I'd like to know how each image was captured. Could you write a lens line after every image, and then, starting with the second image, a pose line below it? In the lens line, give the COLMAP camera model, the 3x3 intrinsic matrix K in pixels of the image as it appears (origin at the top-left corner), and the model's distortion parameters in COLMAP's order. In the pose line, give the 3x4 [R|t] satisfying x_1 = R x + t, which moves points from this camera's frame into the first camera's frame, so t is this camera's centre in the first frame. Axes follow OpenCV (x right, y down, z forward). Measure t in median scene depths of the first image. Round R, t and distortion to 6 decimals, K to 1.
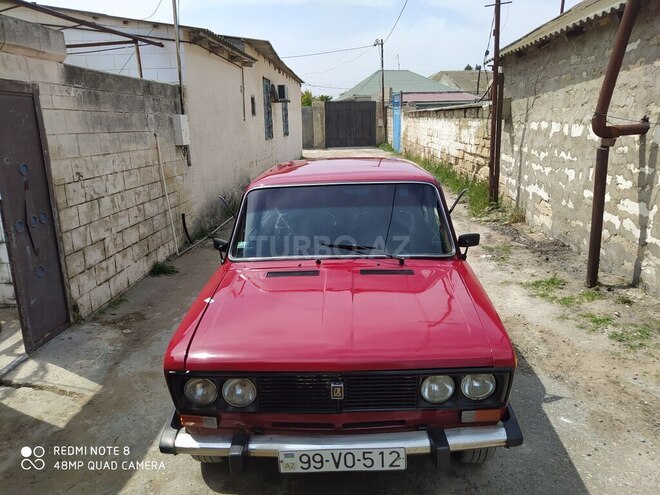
lens RADIAL K [[497.8, 0, 332.0], [0, 497.8, 247.8], [0, 0, 1]] dist [0.088580, -0.140499]
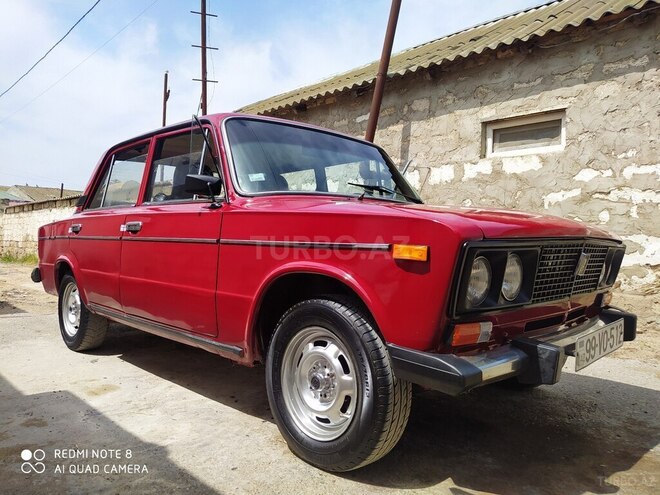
lens RADIAL K [[495.0, 0, 332.5], [0, 495.0, 245.0], [0, 0, 1]] dist [0.092765, -0.152340]
pose [[0.677909, 0.037898, 0.734168, -0.414371], [0.152211, 0.969794, -0.190608, 0.158377], [-0.719216, 0.240964, 0.651664, 0.328641]]
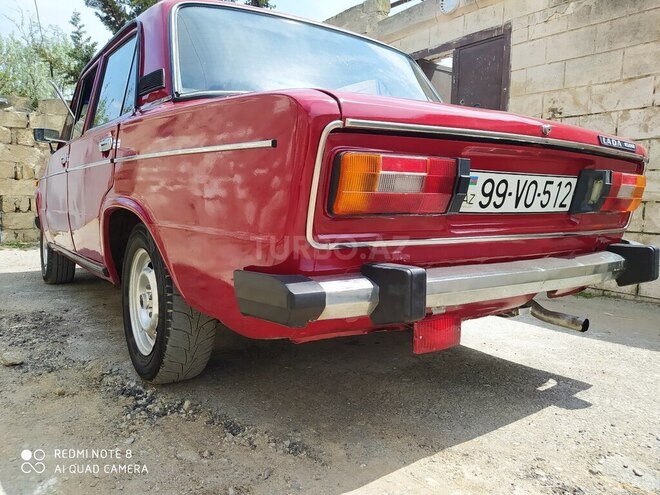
lens RADIAL K [[499.8, 0, 331.1], [0, 499.8, 242.2], [0, 0, 1]] dist [0.072351, -0.133874]
pose [[-0.786829, 0.066038, -0.613628, 0.306668], [-0.147760, 0.945186, 0.291187, -0.126555], [0.599222, 0.319783, -0.733942, 1.436487]]
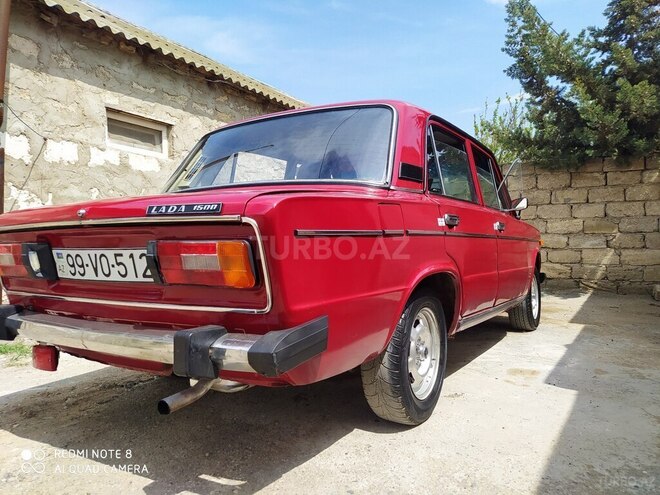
lens RADIAL K [[495.0, 0, 332.5], [0, 495.0, 245.0], [0, 0, 1]] dist [0.092765, -0.152340]
pose [[-0.876161, 0.029455, 0.481118, -0.271200], [0.148614, 0.966013, 0.211500, -0.147306], [-0.458536, 0.256809, -0.850760, 1.497778]]
